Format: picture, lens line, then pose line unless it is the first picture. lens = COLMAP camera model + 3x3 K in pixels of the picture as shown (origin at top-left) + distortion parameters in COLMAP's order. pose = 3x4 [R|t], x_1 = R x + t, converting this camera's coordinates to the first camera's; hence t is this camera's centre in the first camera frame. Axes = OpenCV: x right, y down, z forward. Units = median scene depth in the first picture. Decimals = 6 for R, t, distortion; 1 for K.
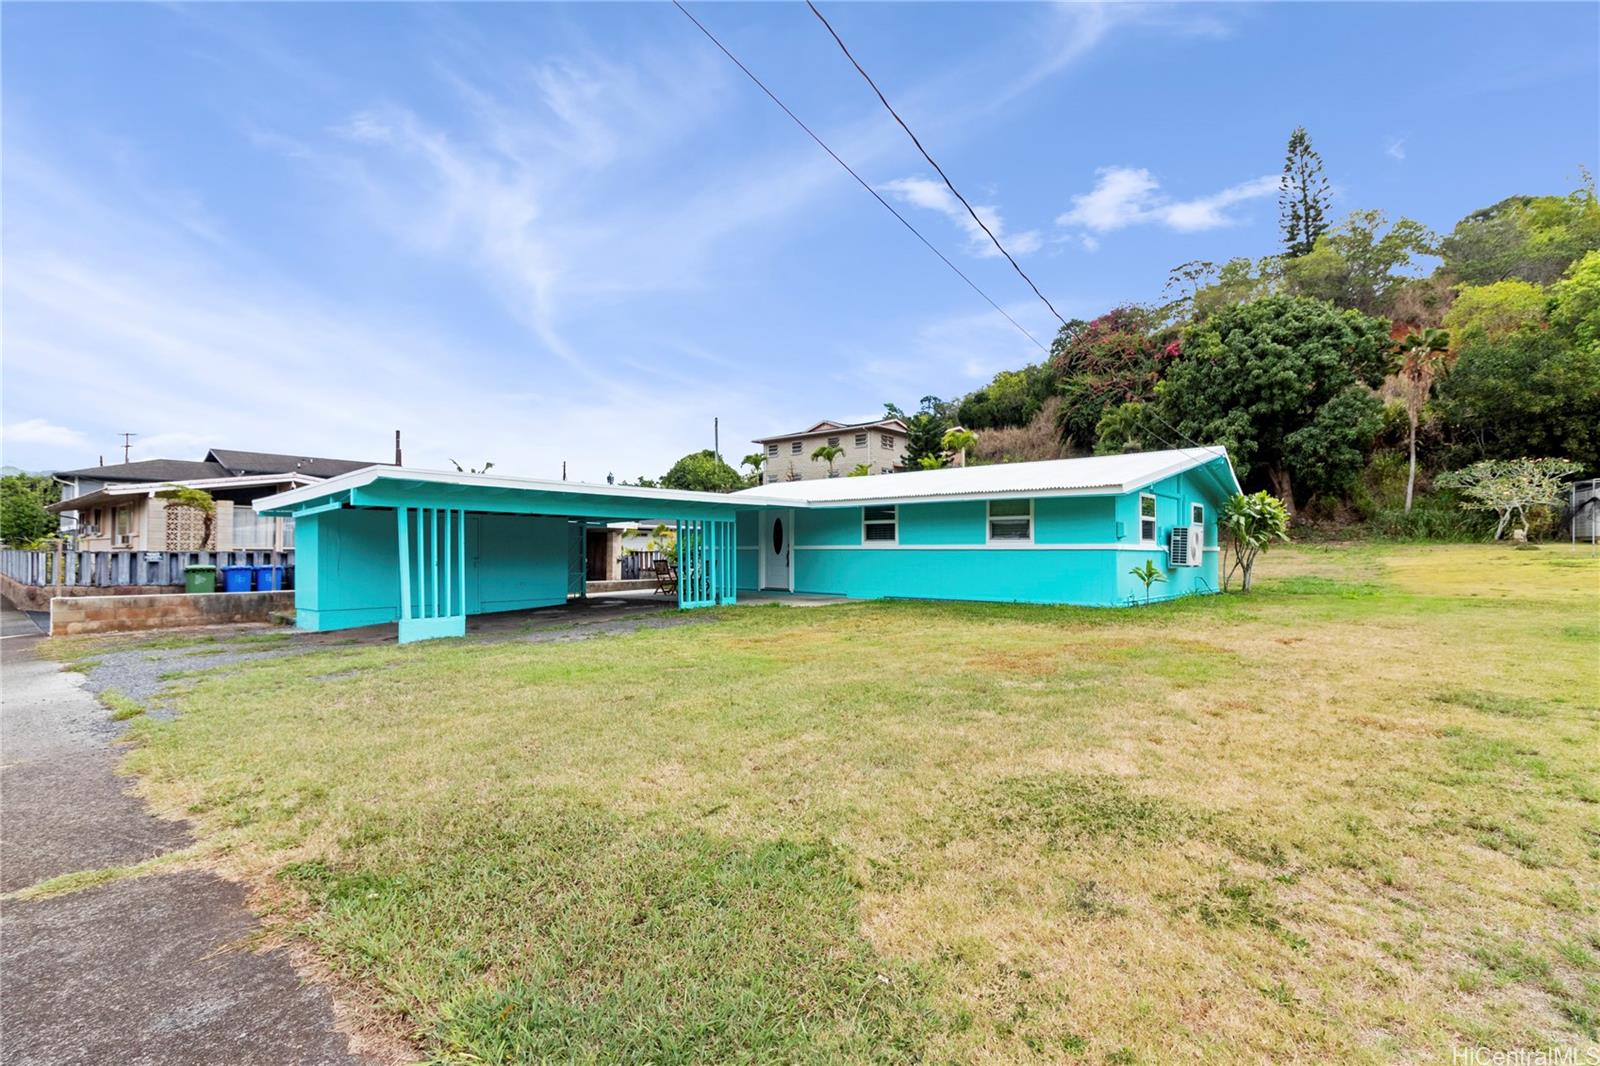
lens RADIAL K [[731.7, 0, 805.7], [0, 731.7, 539.5], [0, 0, 1]] dist [-0.025041, -0.000252]
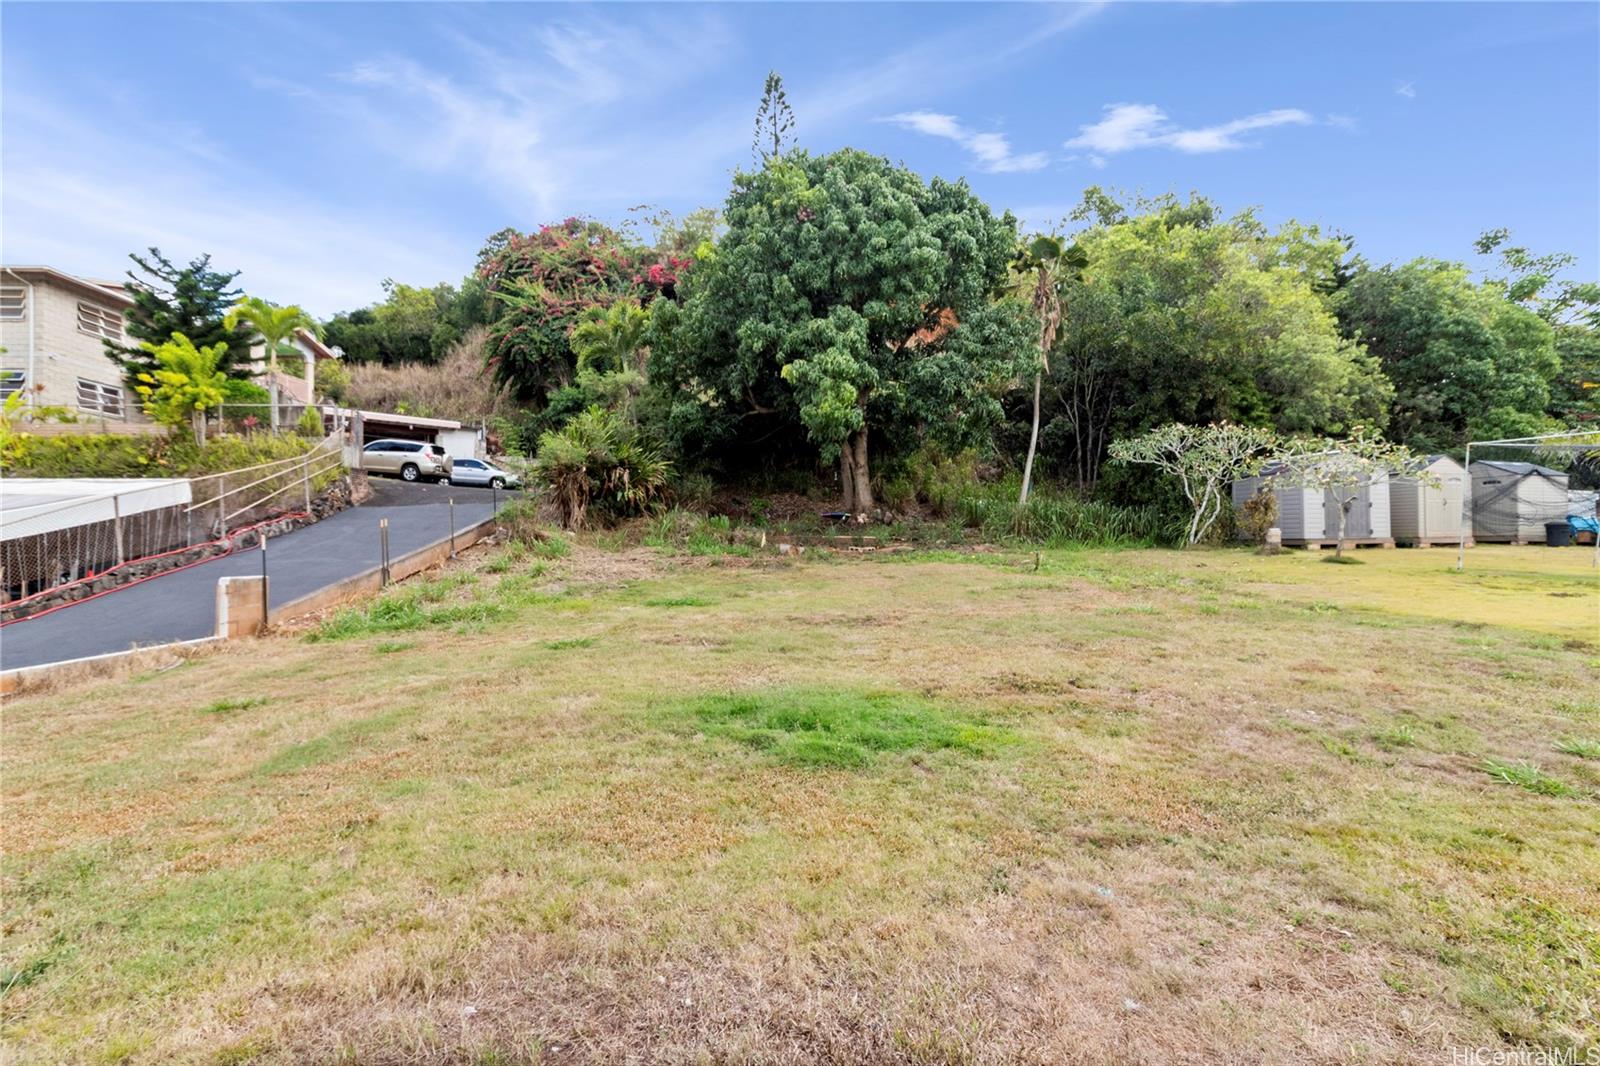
lens RADIAL K [[731.7, 0, 806.8], [0, 731.7, 537.5], [0, 0, 1]] dist [-0.025041, -0.000252]
pose [[0.724923, -0.005799, 0.688805, 0.116381], [0.005023, 0.999982, 0.003132, -0.003637], [-0.688811, 0.001189, 0.724940, 0.374011]]
